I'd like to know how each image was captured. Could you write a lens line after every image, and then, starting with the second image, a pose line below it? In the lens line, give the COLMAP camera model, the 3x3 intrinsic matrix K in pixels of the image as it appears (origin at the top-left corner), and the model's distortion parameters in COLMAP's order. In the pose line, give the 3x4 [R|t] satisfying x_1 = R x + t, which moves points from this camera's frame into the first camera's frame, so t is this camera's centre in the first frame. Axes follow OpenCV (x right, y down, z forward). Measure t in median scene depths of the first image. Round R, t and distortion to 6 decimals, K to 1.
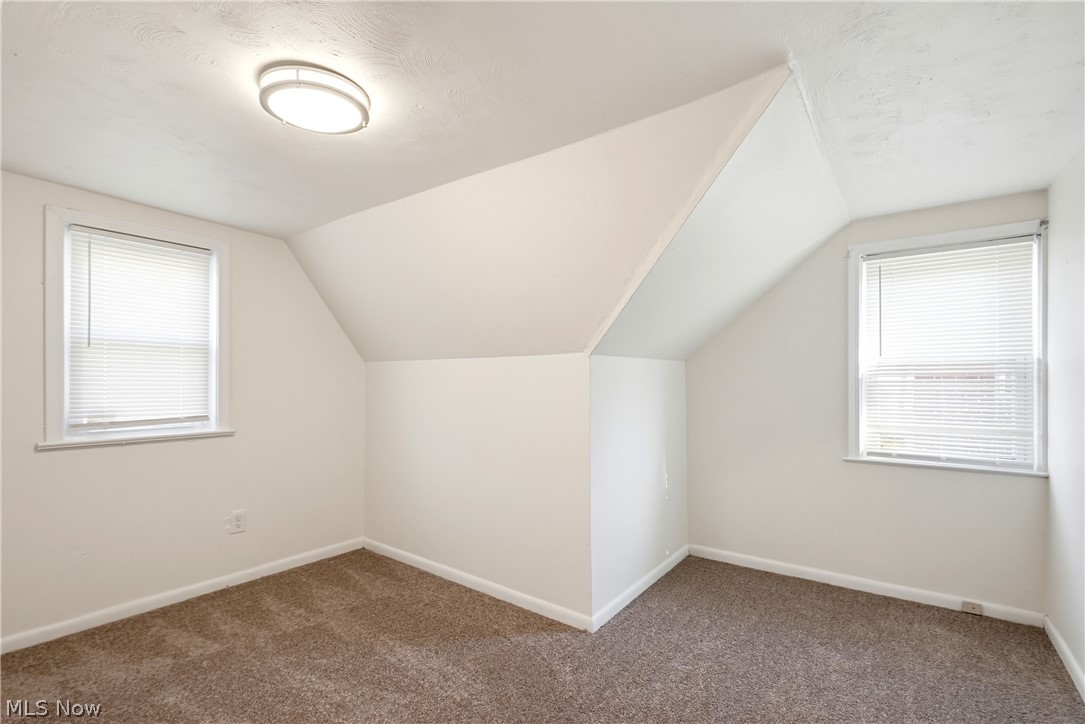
lens RADIAL K [[515.2, 0, 549.3], [0, 515.2, 375.8], [0, 0, 1]] dist [0.000339, 0.000081]
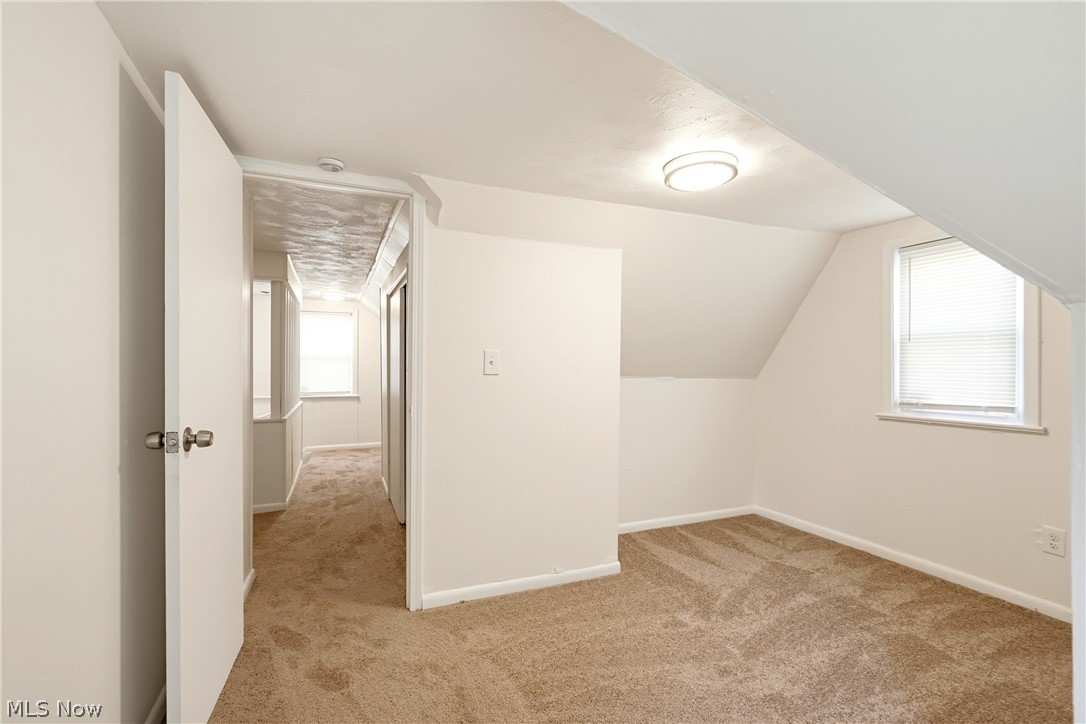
lens RADIAL K [[515.6, 0, 549.8], [0, 515.6, 375.8], [0, 0, 1]] dist [0.000339, 0.000081]
pose [[-0.531618, 0.002709, -0.846980, 0.622242], [-0.000494, 0.999994, 0.003509, 0.021848], [0.846984, 0.002284, -0.531613, 0.915838]]
